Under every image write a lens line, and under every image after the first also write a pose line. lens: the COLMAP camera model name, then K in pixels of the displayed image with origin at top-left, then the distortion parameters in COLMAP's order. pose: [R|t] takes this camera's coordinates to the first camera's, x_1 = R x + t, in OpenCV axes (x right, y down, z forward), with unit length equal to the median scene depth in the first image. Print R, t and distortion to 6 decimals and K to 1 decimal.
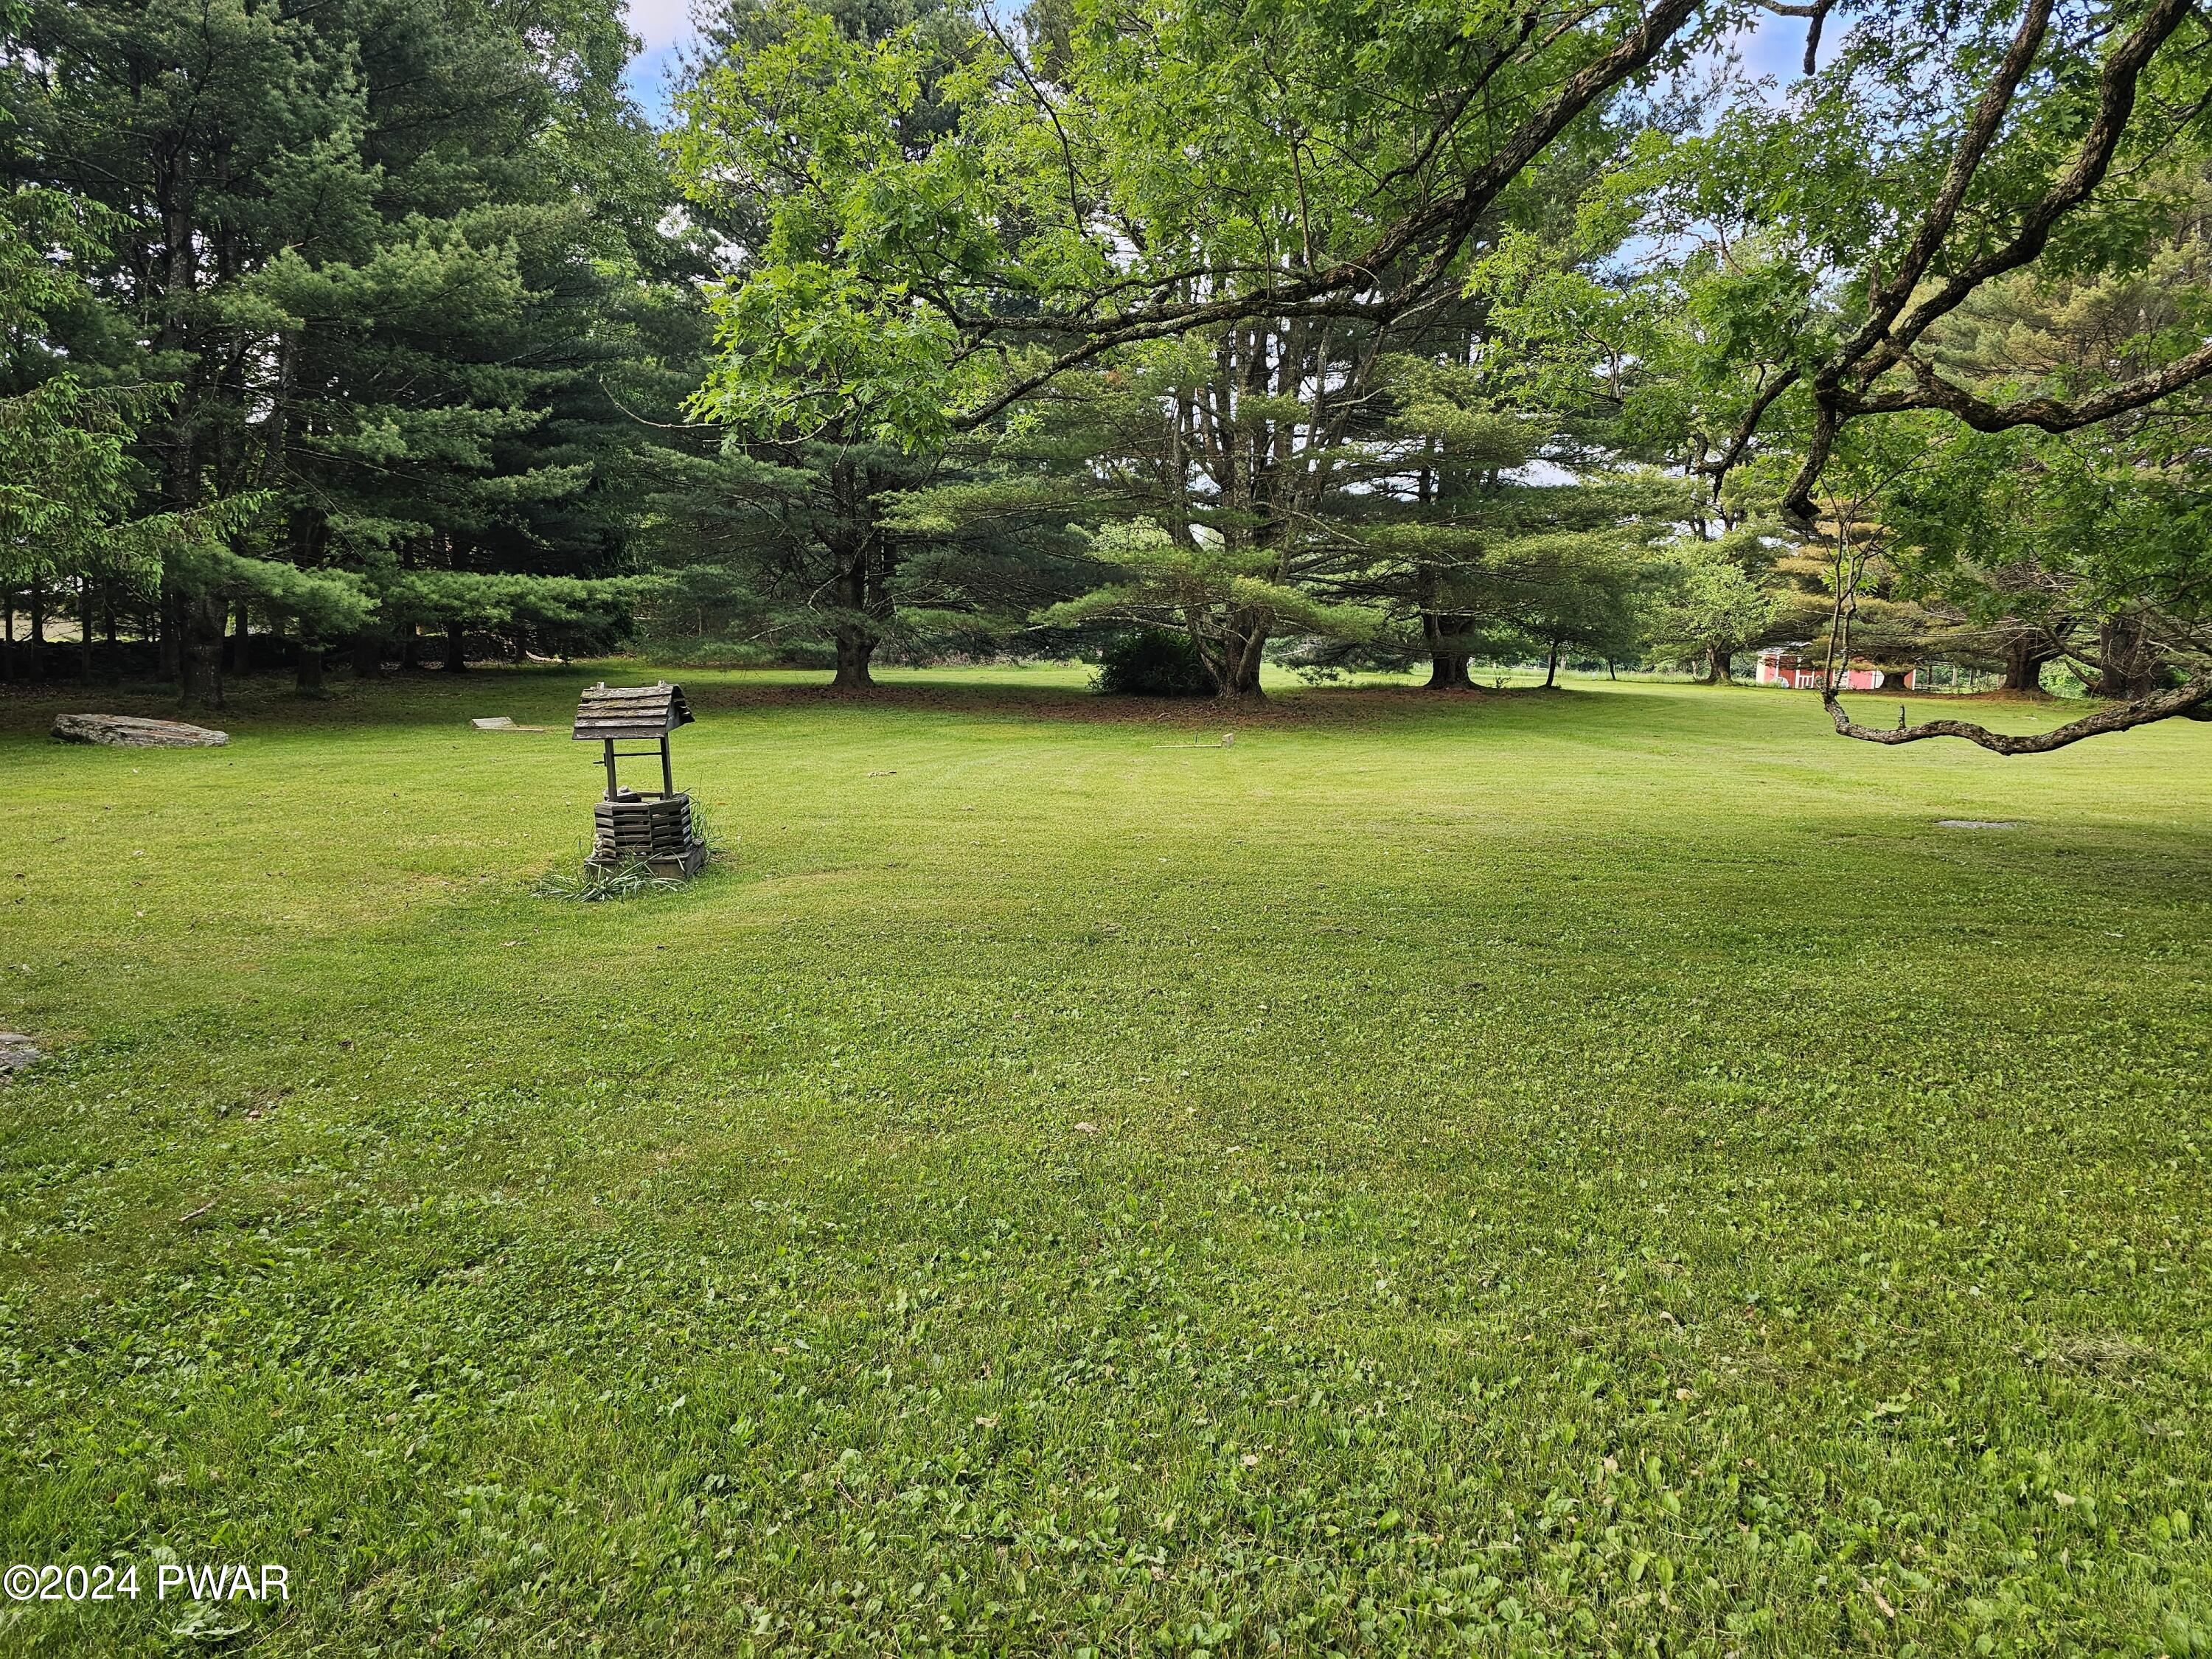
lens RADIAL K [[1455.2, 0, 1124.3], [0, 1455.2, 826.3], [0, 0, 1]] dist [0.056382, -0.059938]
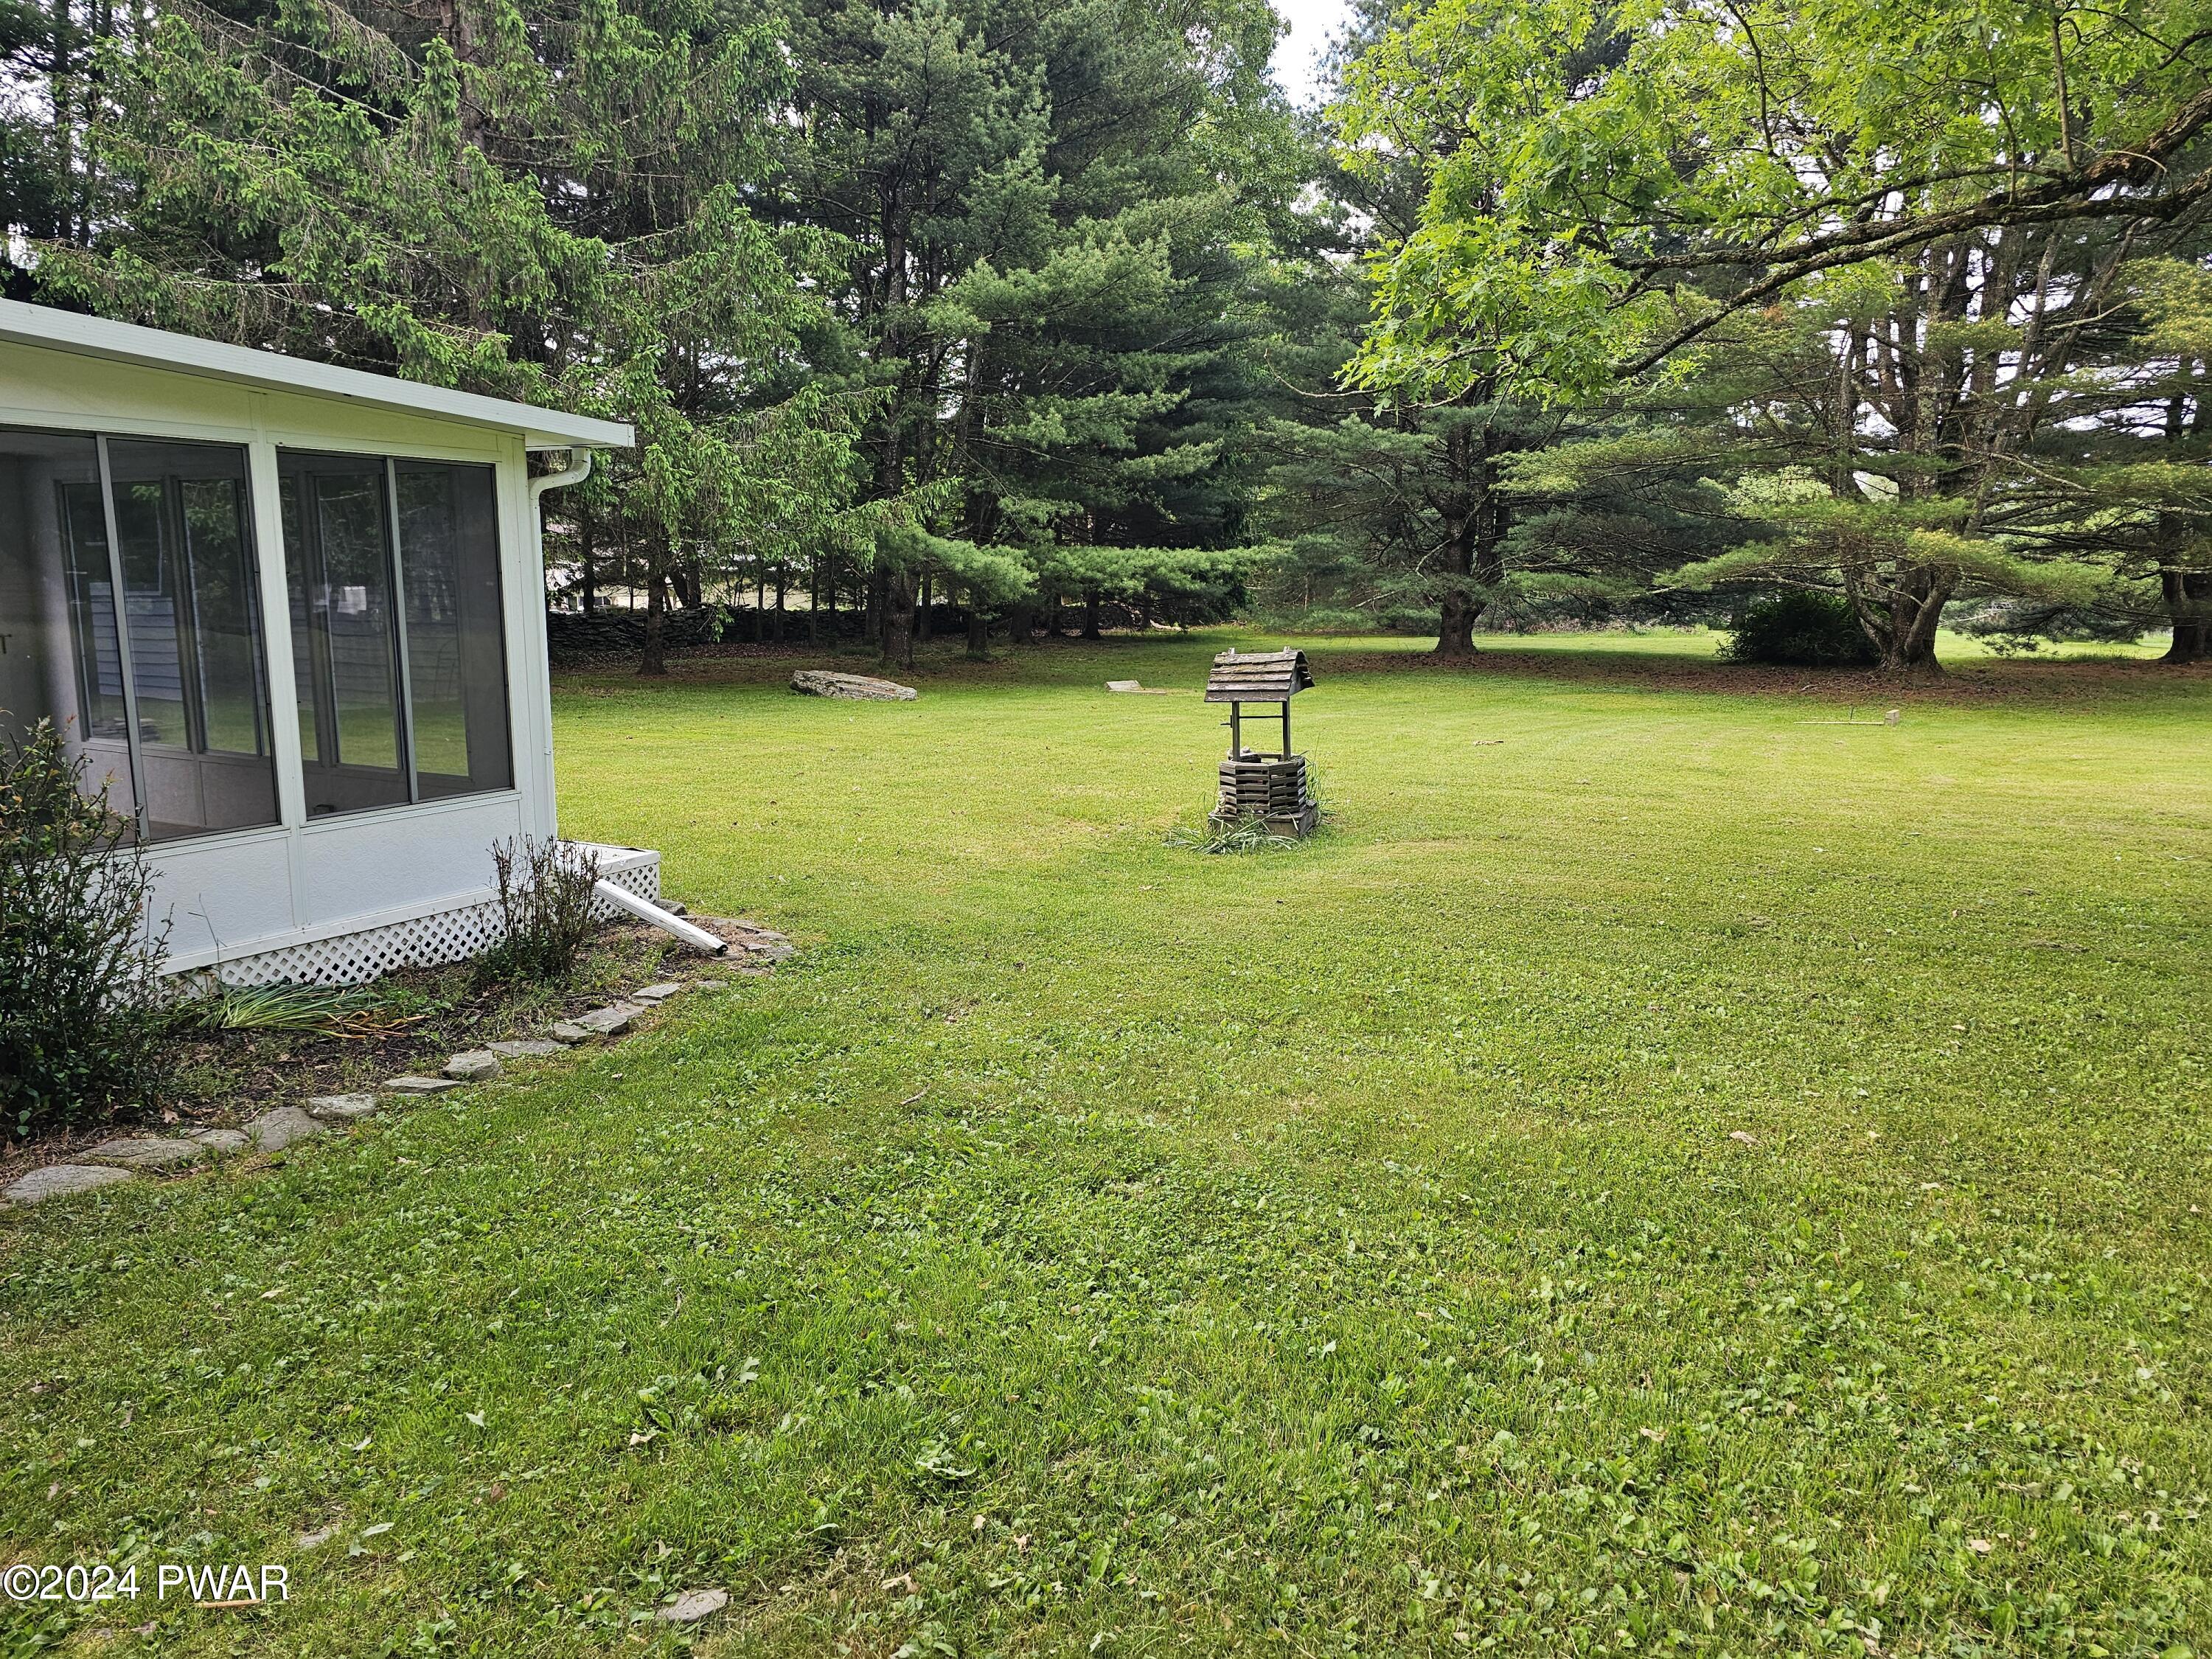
lens RADIAL K [[1455.2, 0, 1124.3], [0, 1455.2, 826.3], [0, 0, 1]] dist [0.056382, -0.059938]
pose [[0.921352, 0.056853, -0.384550, -0.018670], [-0.048341, 0.998325, 0.031775, 0.000805], [0.385713, -0.010687, 0.922557, 0.000884]]
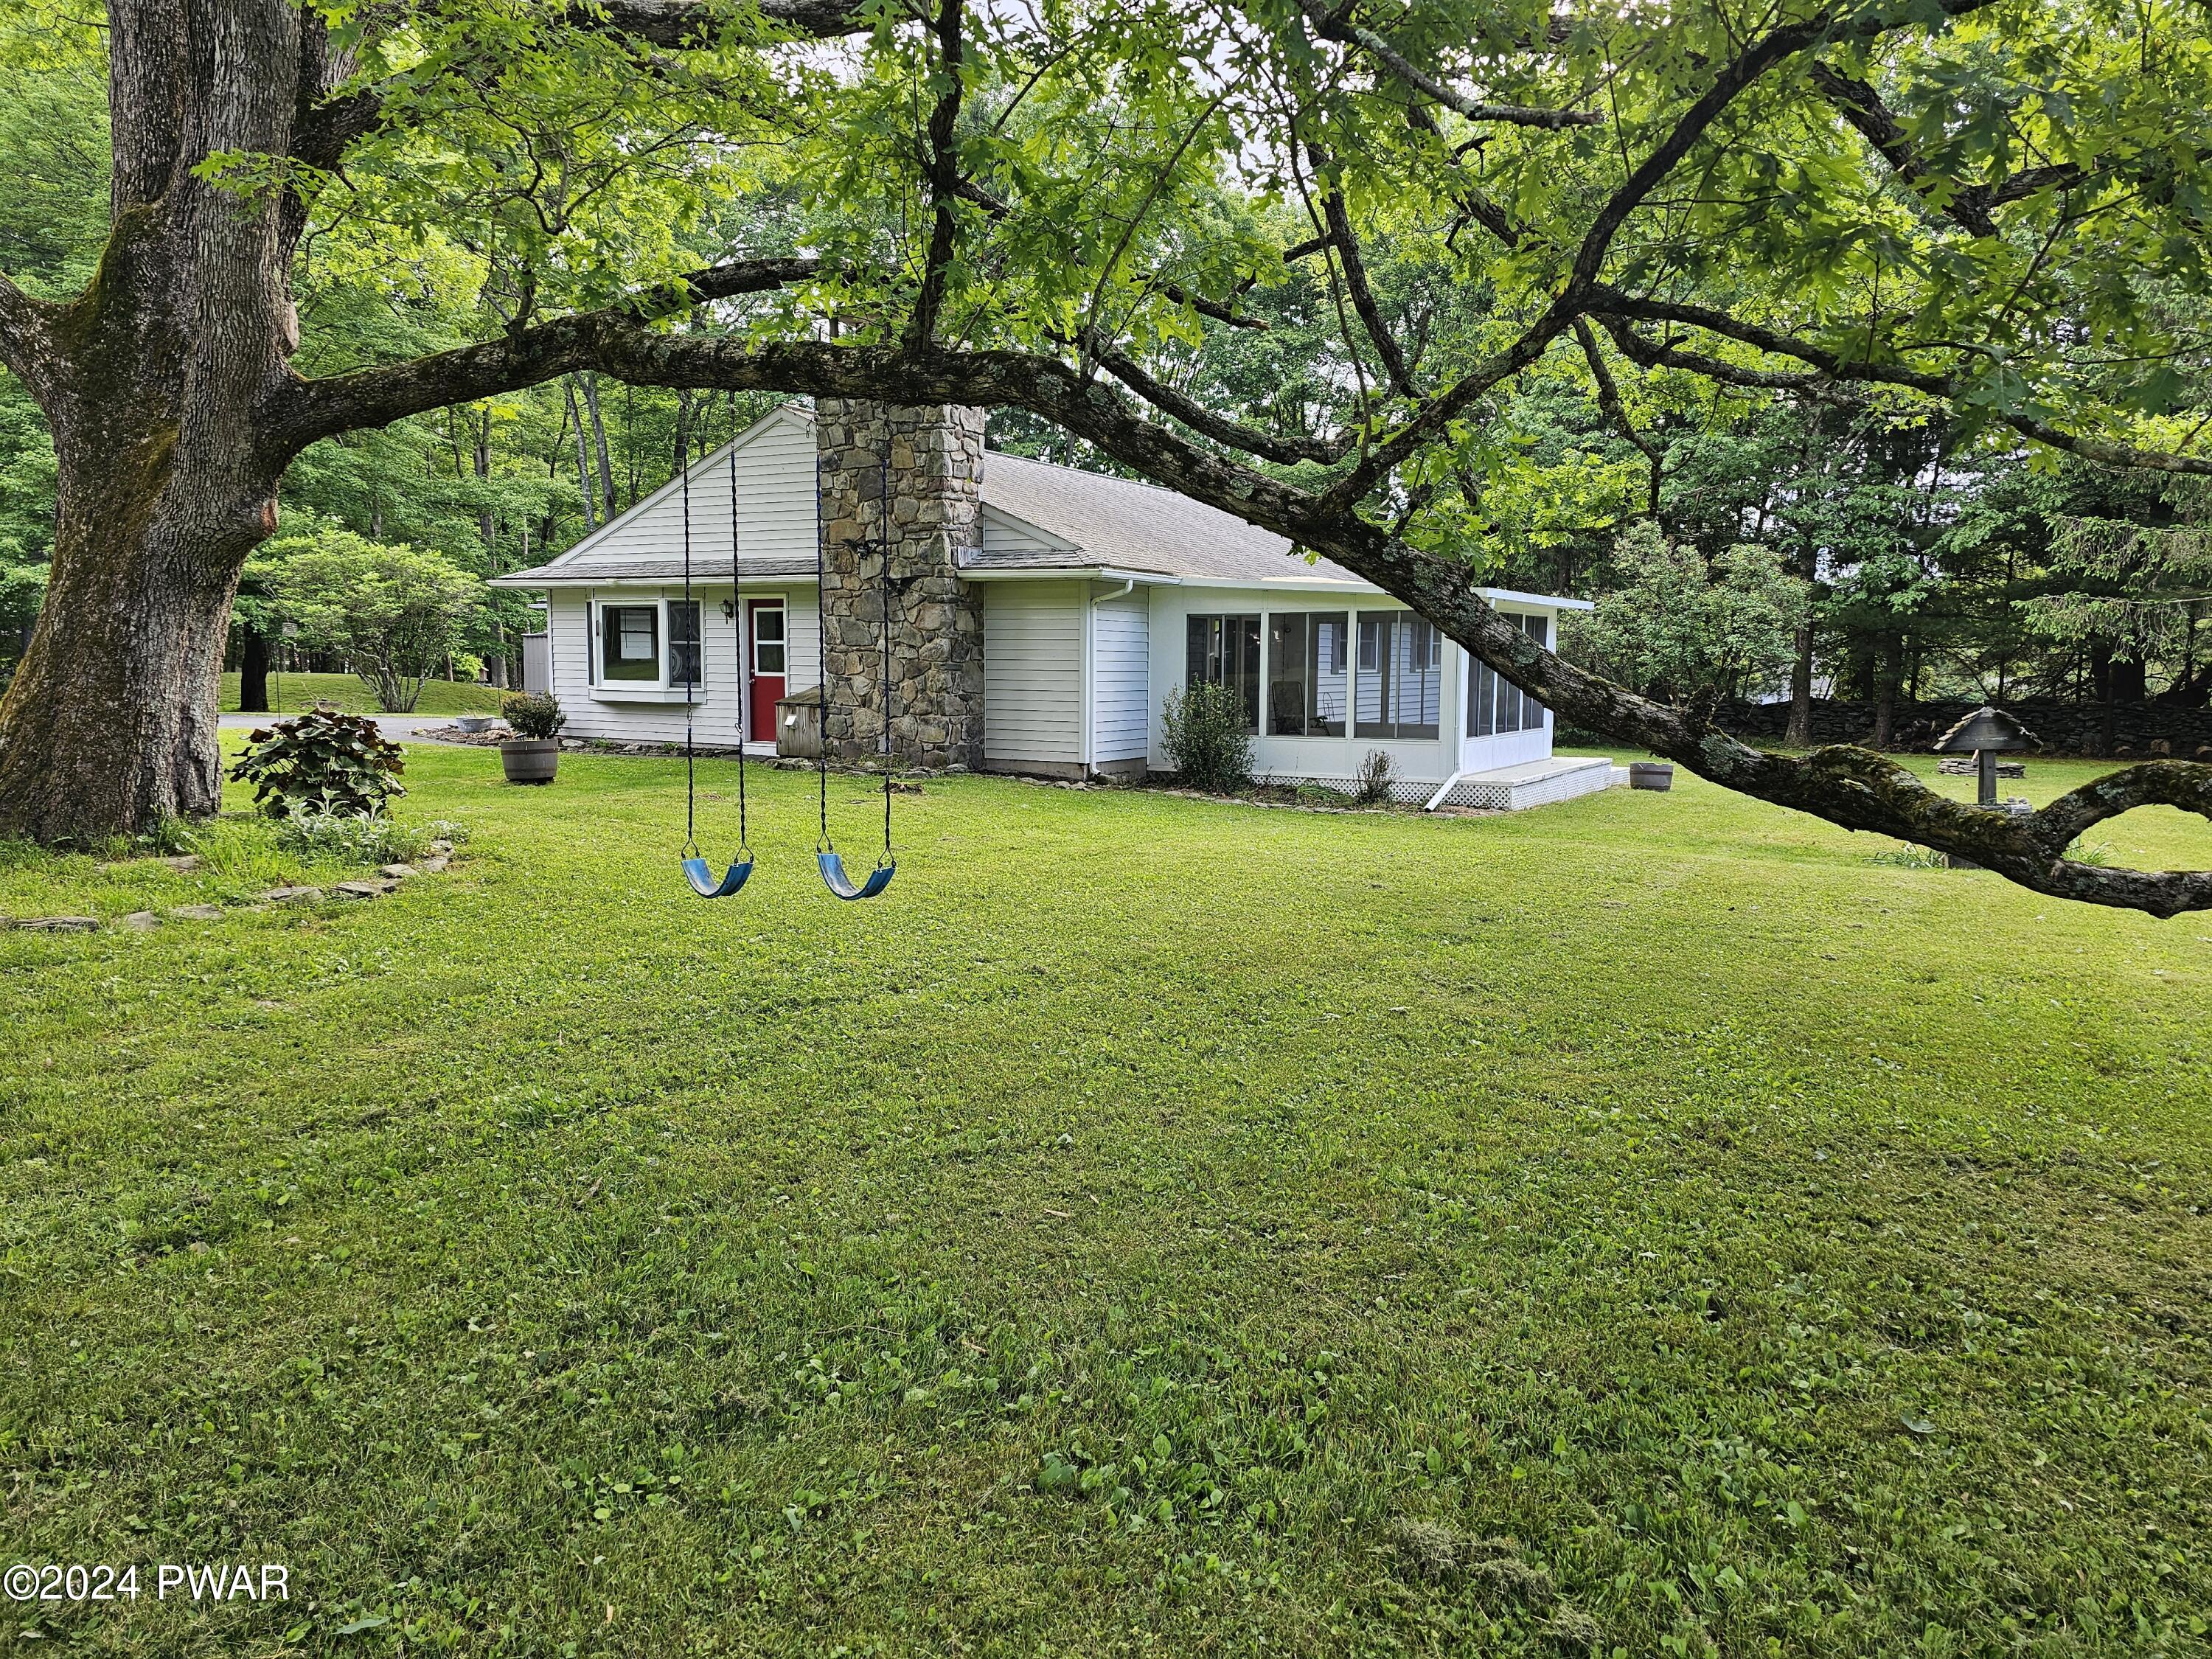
lens RADIAL K [[1492.4, 0, 1106.0], [0, 1492.4, 829.5], [0, 0, 1]] dist [0.071338, -0.058810]
pose [[-0.432358, 0.085442, -0.897645, 1.199229], [-0.143354, 0.976326, 0.161979, -0.107315], [0.890234, 0.198713, -0.409874, 0.933803]]
